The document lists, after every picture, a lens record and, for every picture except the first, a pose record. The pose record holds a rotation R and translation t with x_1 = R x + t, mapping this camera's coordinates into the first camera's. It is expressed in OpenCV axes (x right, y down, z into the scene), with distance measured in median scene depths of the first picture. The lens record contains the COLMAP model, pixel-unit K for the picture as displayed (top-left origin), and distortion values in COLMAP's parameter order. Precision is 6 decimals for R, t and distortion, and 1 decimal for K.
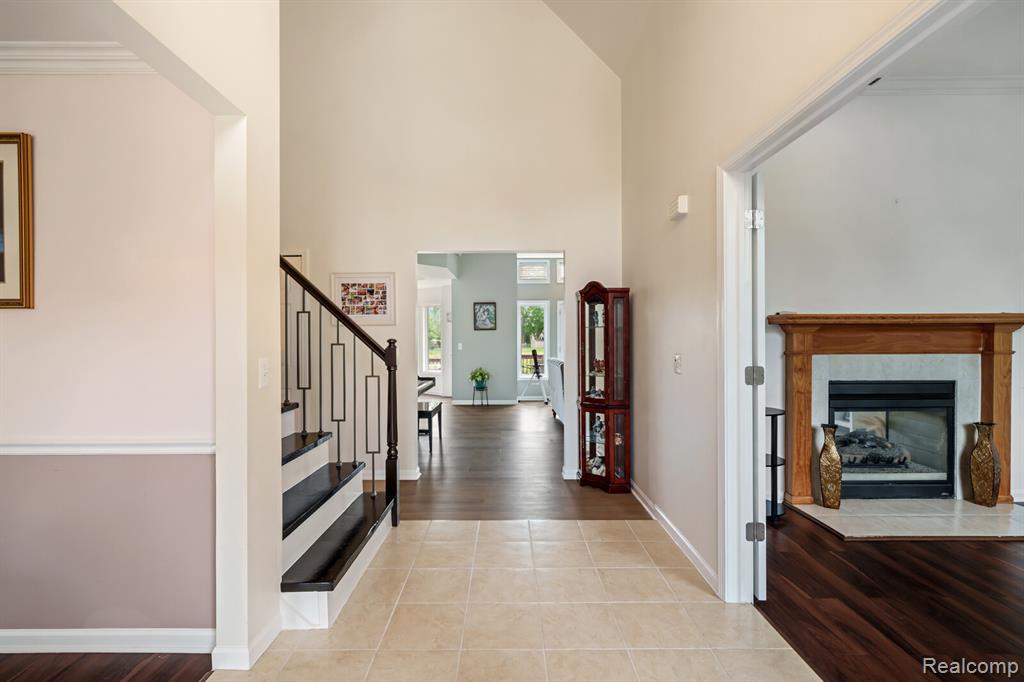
lens RADIAL K [[469.5, 0, 508.5], [0, 469.5, 340.3], [0, 0, 1]] dist [-0.004169, 0.002407]
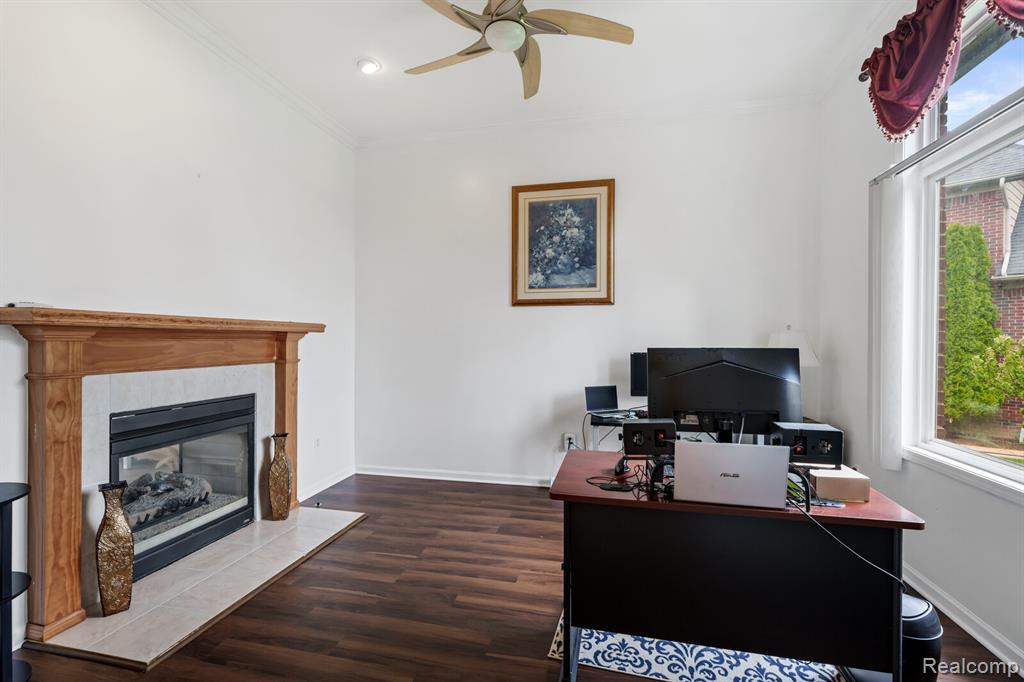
lens RADIAL K [[469.5, 0, 505.4], [0, 469.5, 341.4], [0, 0, 1]] dist [-0.004169, 0.002407]
pose [[0.232256, 0.001578, 0.972653, 0.179236], [0.004423, 0.999987, -0.002679, -0.011034], [-0.972645, 0.004924, 0.232246, 0.317882]]
